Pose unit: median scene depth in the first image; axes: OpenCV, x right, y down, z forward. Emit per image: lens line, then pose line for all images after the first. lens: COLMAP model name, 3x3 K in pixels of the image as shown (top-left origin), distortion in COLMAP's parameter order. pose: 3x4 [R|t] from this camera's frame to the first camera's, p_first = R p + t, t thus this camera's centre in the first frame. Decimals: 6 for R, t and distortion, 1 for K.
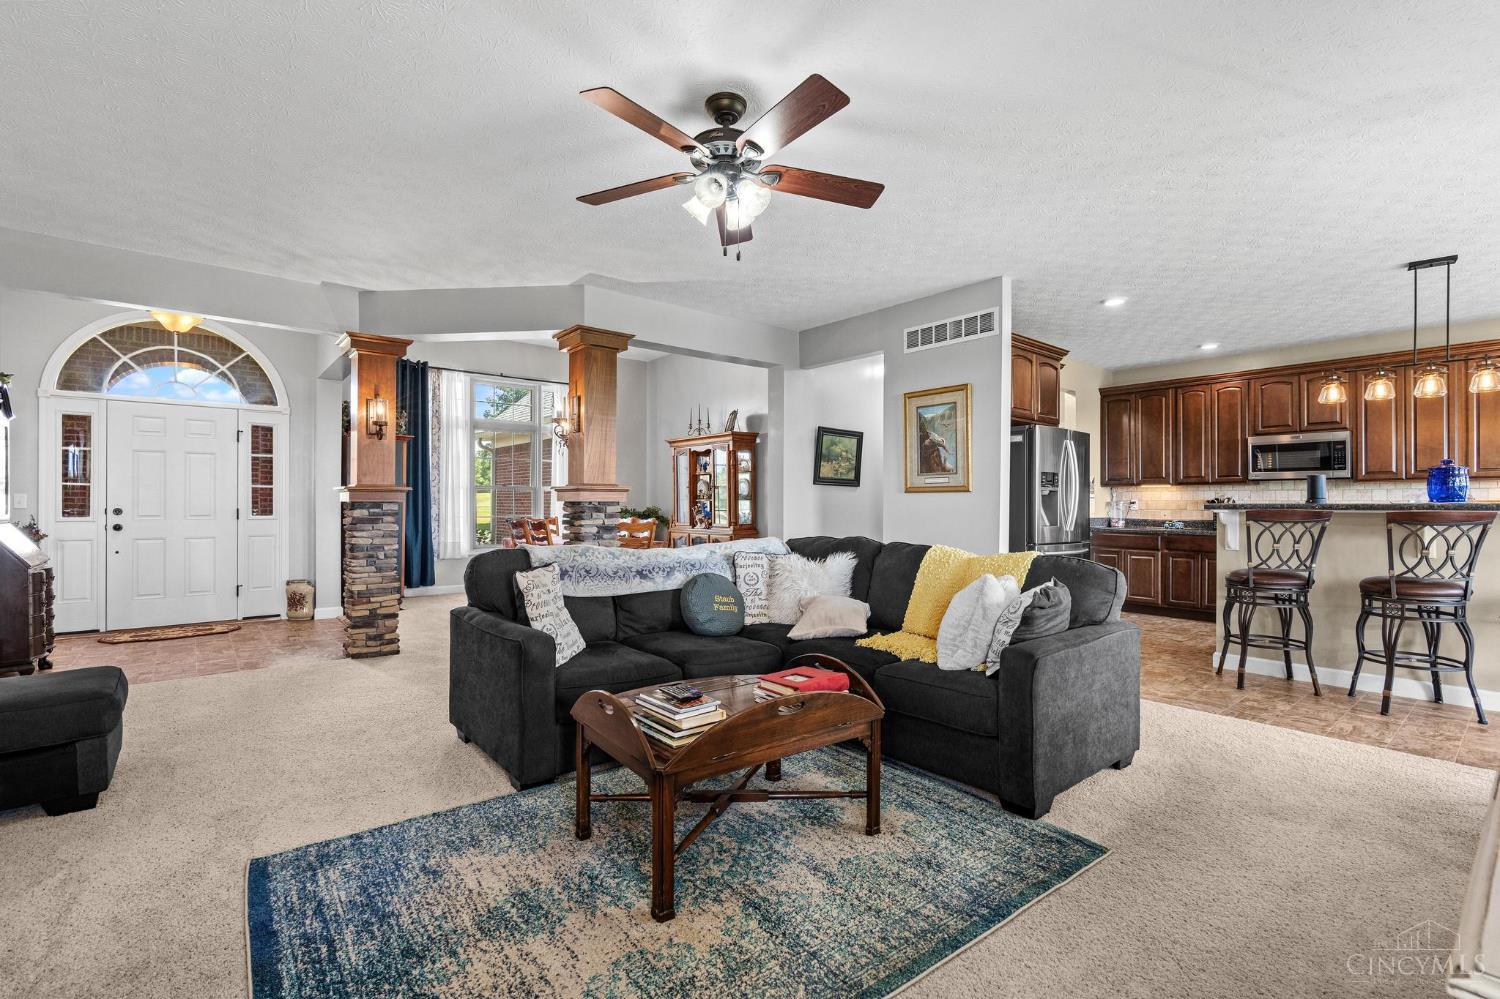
lens RADIAL K [[673.0, 0, 746.2], [0, 673.0, 502.4], [0, 0, 1]] dist [0.000811, 0.000367]
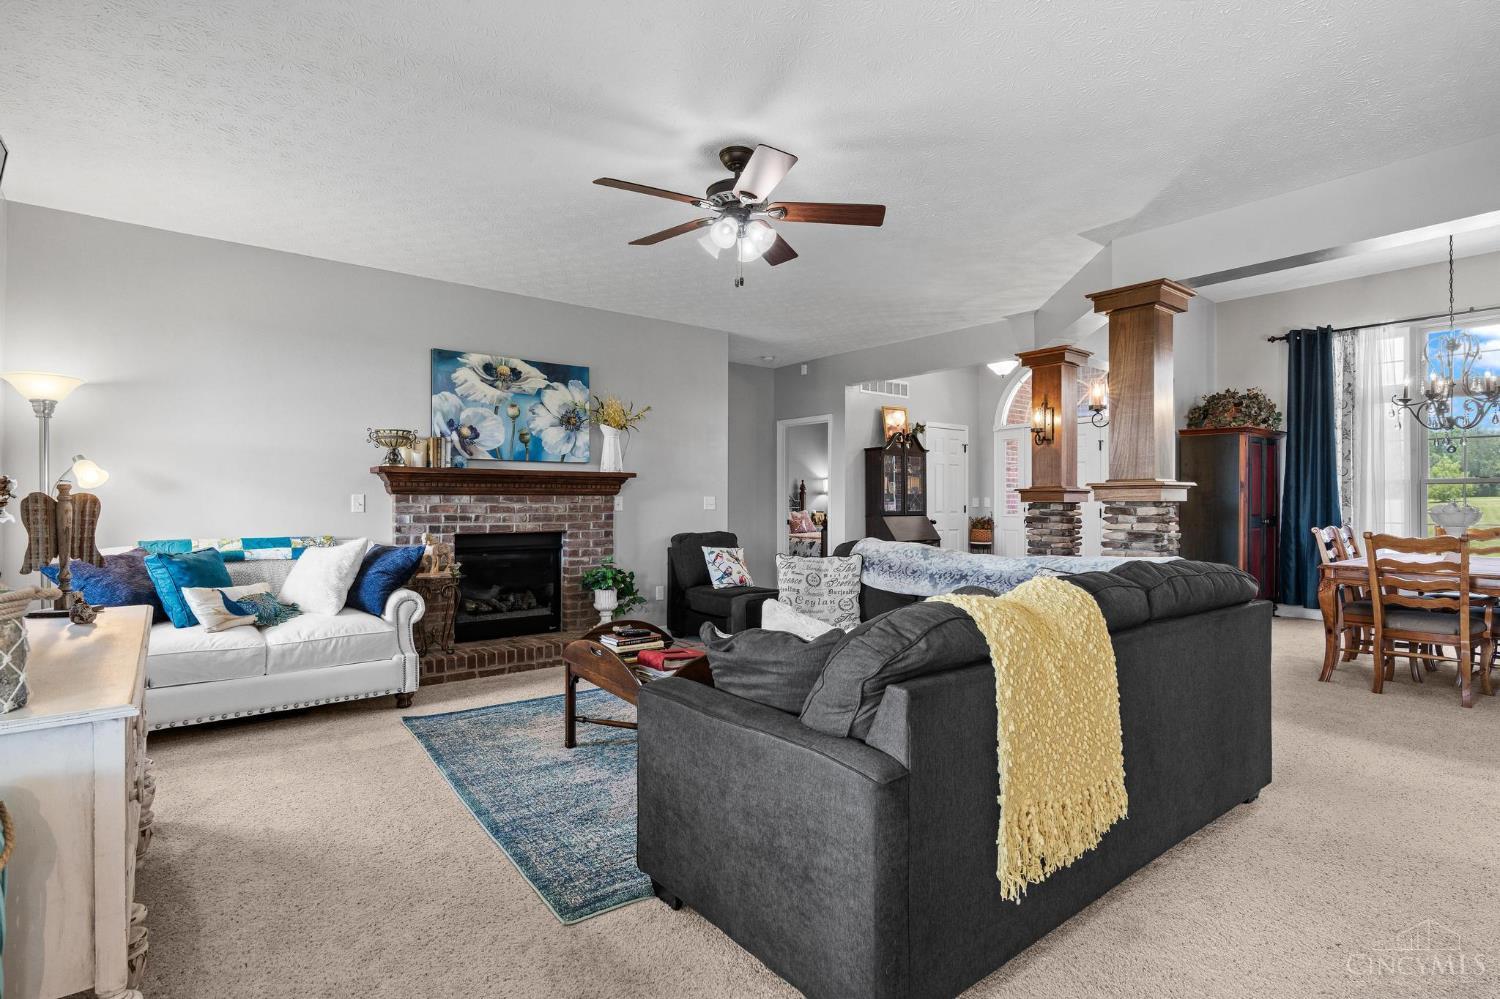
lens RADIAL K [[736.0, 0, 757.9], [0, 736.0, 495.0], [0, 0, 1]] dist [0.002288, -0.000024]
pose [[-0.007006, -0.011207, -0.999913, 0.484002], [-0.001960, 0.999935, -0.011193, 0.001243], [0.999974, 0.001881, -0.007028, 0.414986]]
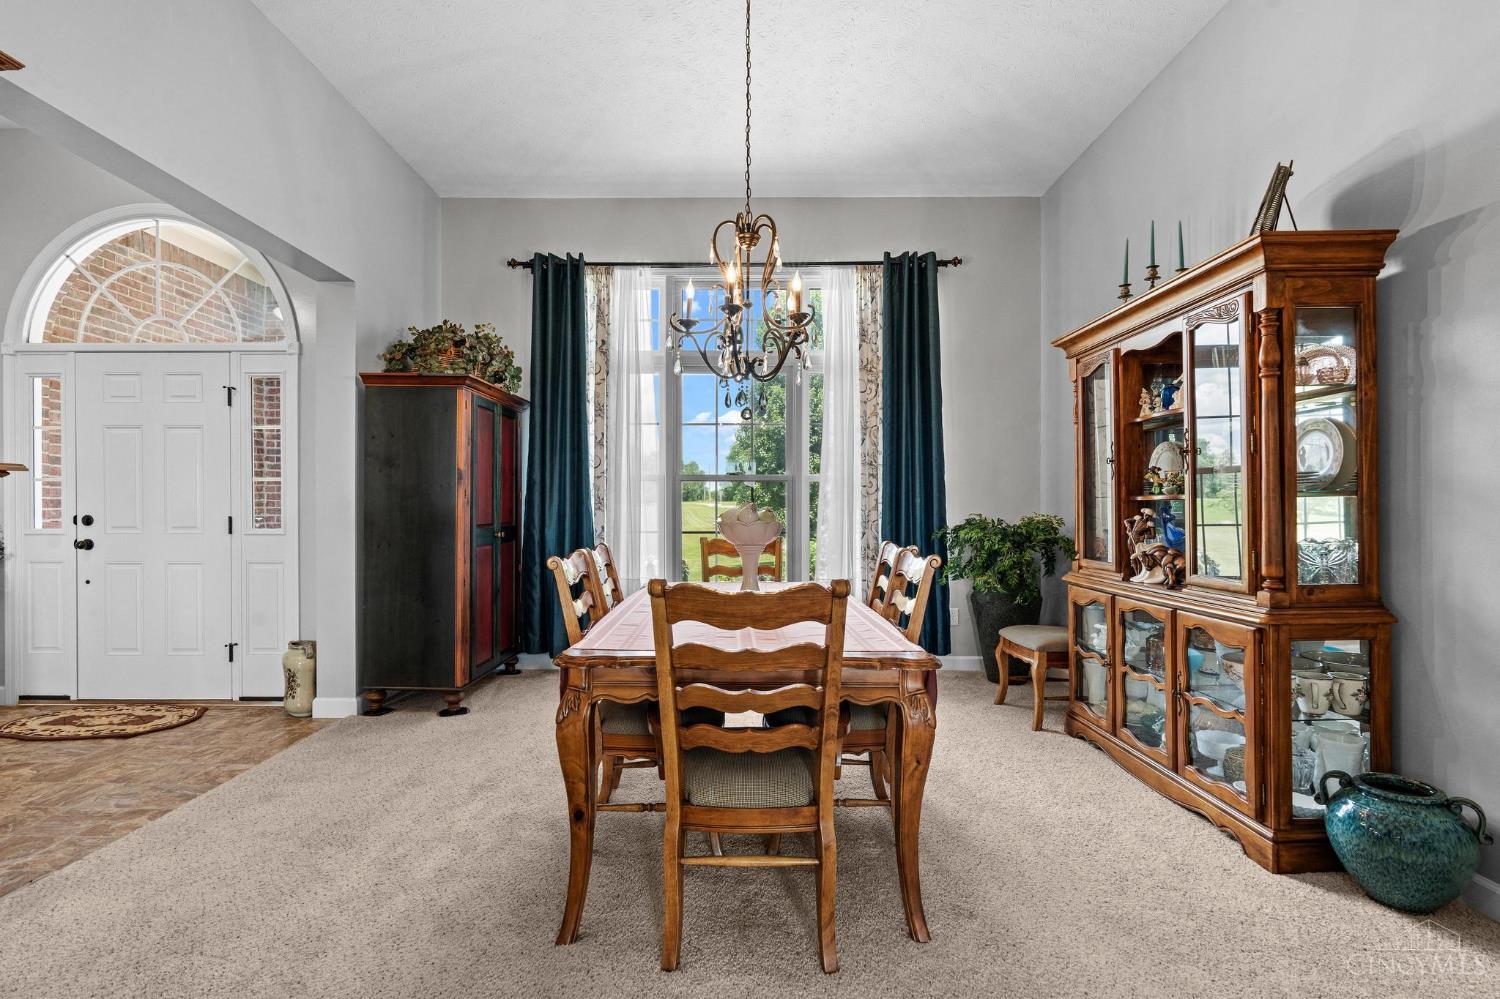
lens RADIAL K [[692.9, 0, 739.6], [0, 692.9, 511.1], [0, 0, 1]] dist [-0.000348, 0.000335]
pose [[0.767596, 0.001613, -0.640932, -0.005549], [0.000933, 0.999993, 0.003635, 0.002408], [0.640933, -0.003388, 0.767589, 0.792189]]
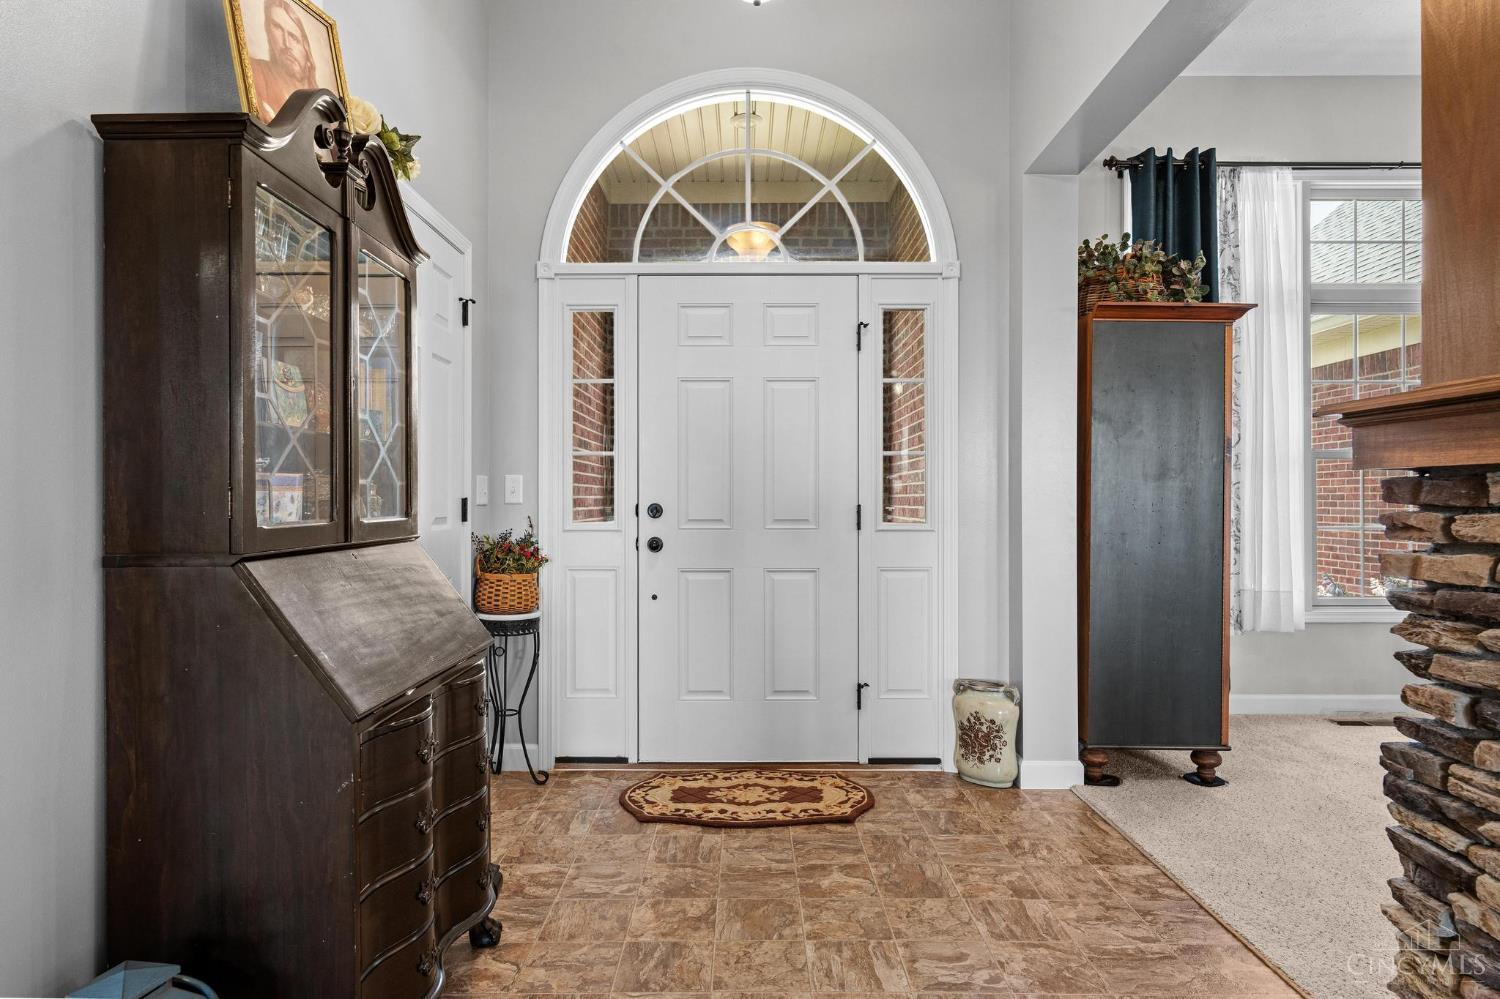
lens RADIAL K [[844.1, 0, 750.0], [0, 844.1, 499.5], [0, 0, 1]] dist [-0.001718, -0.000284]
pose [[0.774925, -0.002147, -0.632050, -0.453942], [0.001176, 0.999997, -0.001955, 0.006315], [0.632053, 0.000772, 0.774925, 0.521344]]
